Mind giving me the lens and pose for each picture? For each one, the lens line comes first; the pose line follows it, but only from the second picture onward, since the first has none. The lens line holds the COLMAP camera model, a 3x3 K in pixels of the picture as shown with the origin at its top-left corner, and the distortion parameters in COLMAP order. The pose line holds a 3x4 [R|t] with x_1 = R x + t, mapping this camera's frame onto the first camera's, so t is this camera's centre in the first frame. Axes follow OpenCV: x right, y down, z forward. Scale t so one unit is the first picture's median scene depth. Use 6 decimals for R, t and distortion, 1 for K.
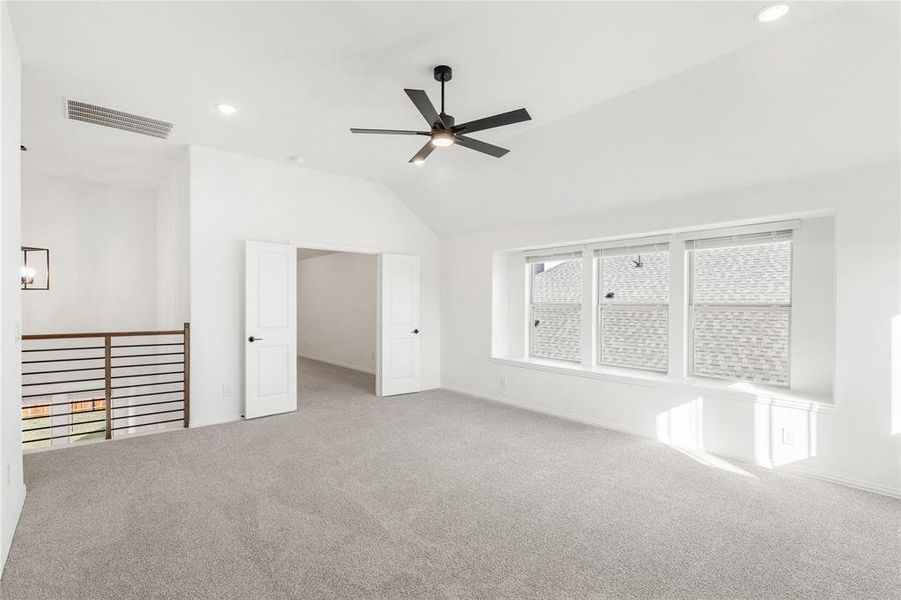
lens RADIAL K [[431.5, 0, 445.8], [0, 431.5, 299.6], [0, 0, 1]] dist [0.001122, 0.000158]
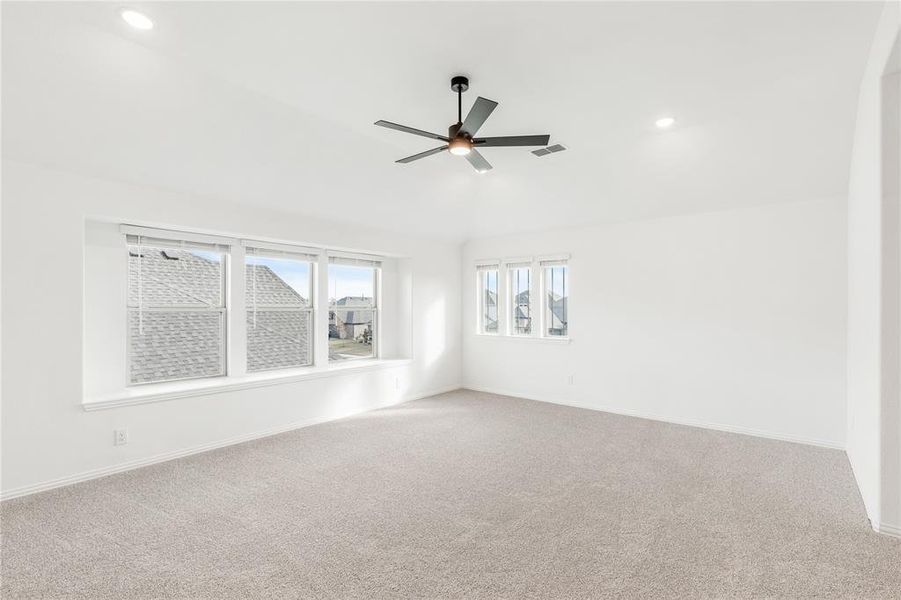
lens RADIAL K [[431.5, 0, 445.8], [0, 431.5, 299.6], [0, 0, 1]] dist [0.001122, 0.000158]
pose [[-0.173872, 0.014113, 0.984667, -0.730105], [-0.011374, 0.999802, -0.016338, 0.005273], [-0.984702, -0.014040, -0.173678, 0.883536]]
